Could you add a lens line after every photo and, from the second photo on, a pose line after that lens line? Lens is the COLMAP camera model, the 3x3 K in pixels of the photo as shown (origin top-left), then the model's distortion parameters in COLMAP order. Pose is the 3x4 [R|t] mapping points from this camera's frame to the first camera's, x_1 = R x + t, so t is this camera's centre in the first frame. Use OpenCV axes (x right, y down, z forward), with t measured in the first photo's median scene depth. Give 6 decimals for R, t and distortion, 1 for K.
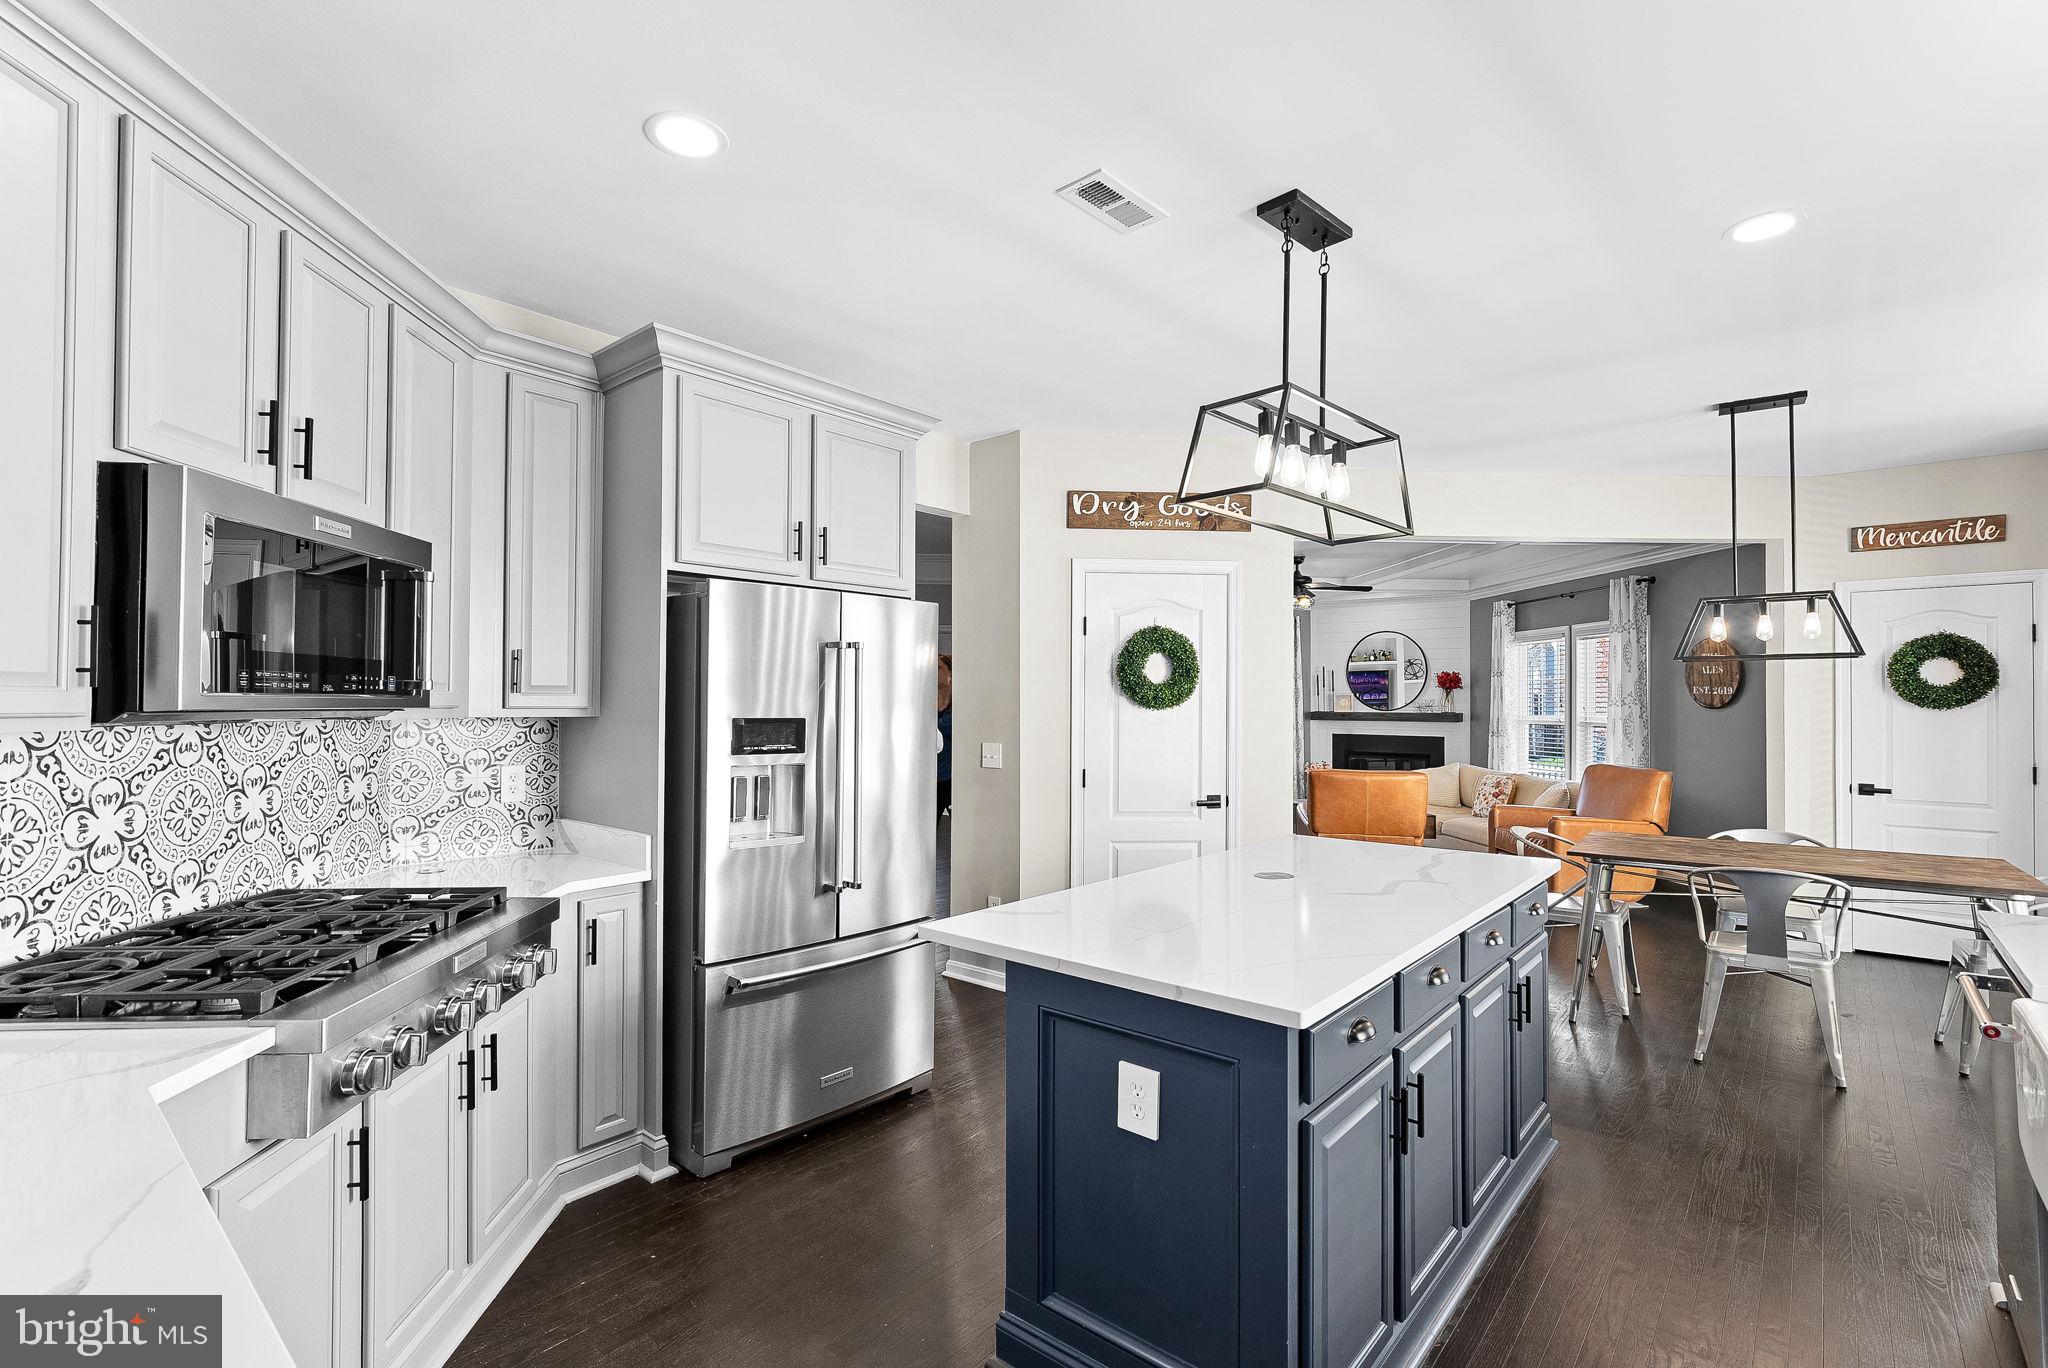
lens RADIAL K [[933.6, 0, 1022.2], [0, 933.6, 691.8], [0, 0, 1]] dist [0.000967, 0.000237]
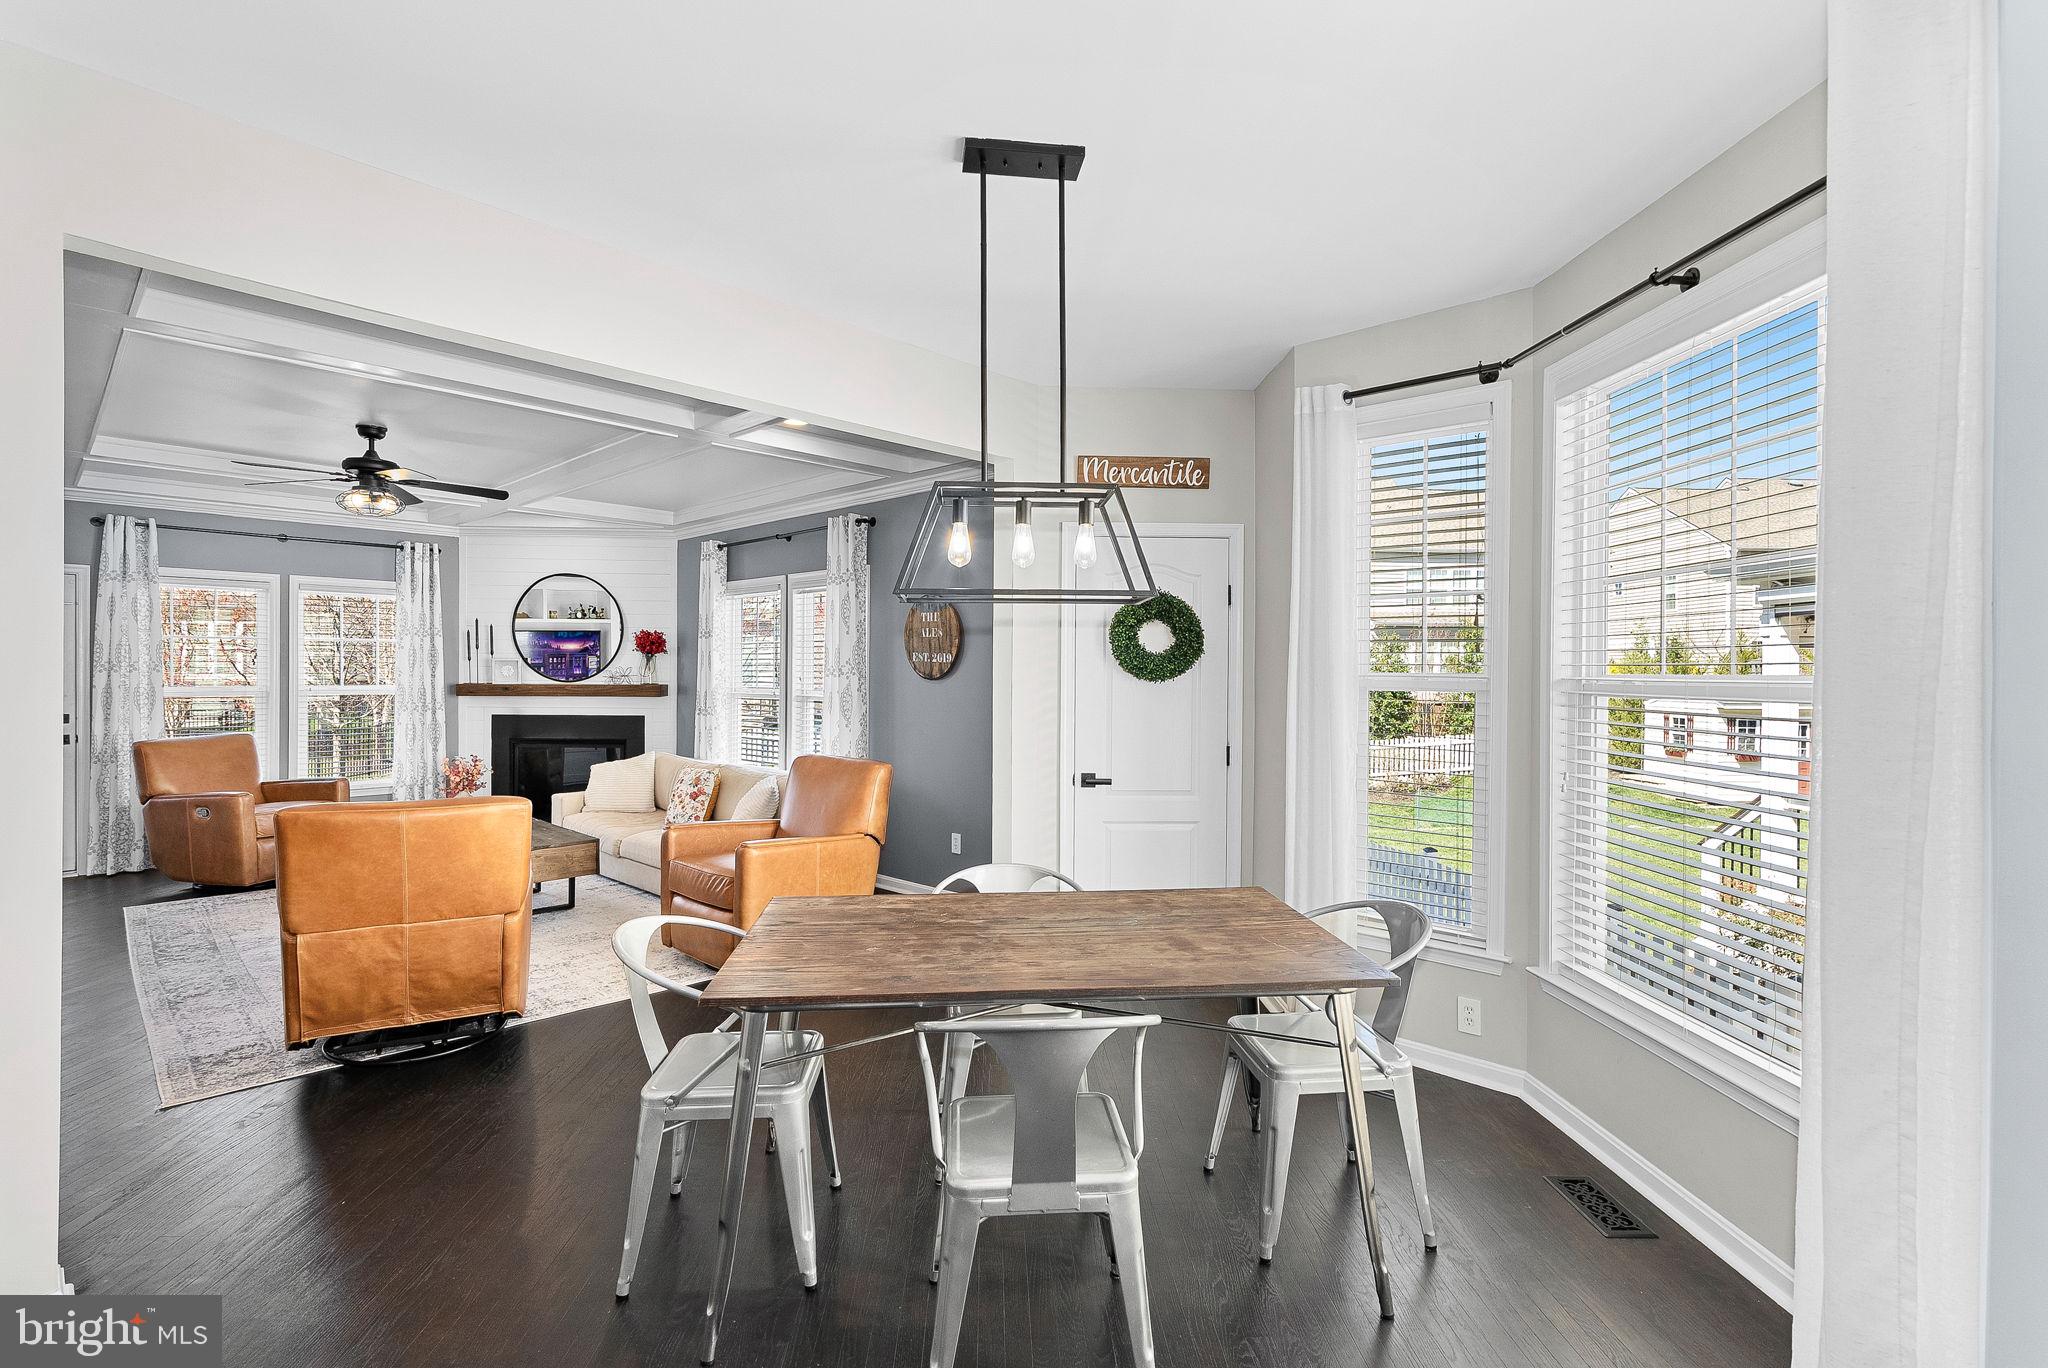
lens RADIAL K [[948.1, 0, 1027.4], [0, 948.1, 679.3], [0, 0, 1]] dist [-0.001333, 0.000748]
pose [[0.731486, -0.002957, 0.681850, 0.269986], [-0.011193, 0.999804, 0.016344, 0.003435], [-0.681765, -0.019587, 0.731309, 0.387881]]
